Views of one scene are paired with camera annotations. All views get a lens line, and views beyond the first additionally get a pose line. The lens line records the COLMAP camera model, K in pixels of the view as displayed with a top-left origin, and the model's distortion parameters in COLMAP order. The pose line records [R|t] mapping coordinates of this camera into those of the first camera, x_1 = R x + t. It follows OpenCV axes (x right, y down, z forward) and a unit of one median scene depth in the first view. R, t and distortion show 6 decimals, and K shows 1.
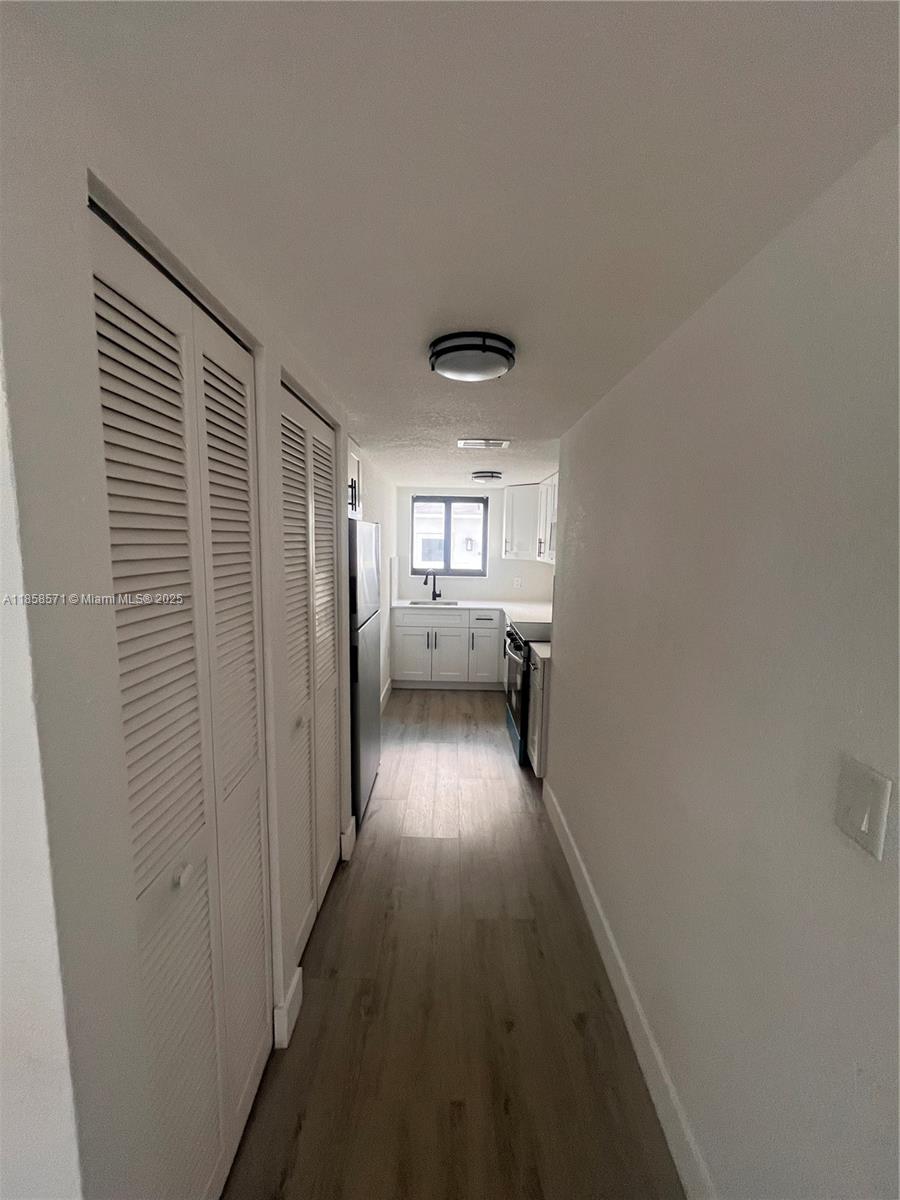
lens RADIAL K [[482.8, 0, 450.0], [0, 482.8, 600.0], [0, 0, 1]] dist [-0.003315, -0.000164]
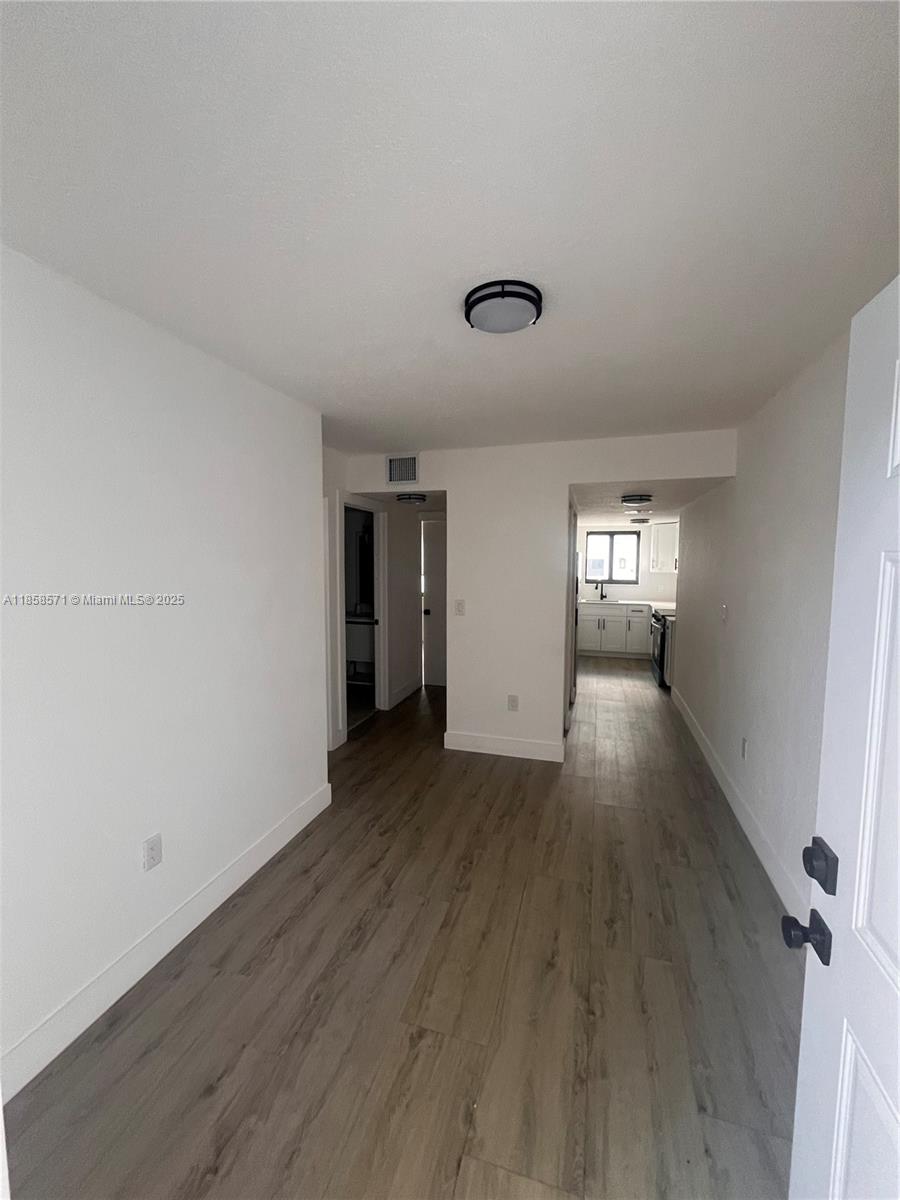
lens RADIAL K [[482.8, 0, 450.0], [0, 482.8, 600.0], [0, 0, 1]] dist [-0.003315, -0.000164]
pose [[0.958058, 0.009806, -0.286408, -0.060574], [-0.021628, 0.999038, -0.038140, 0.075804], [0.285758, 0.042735, 0.957348, -0.643231]]
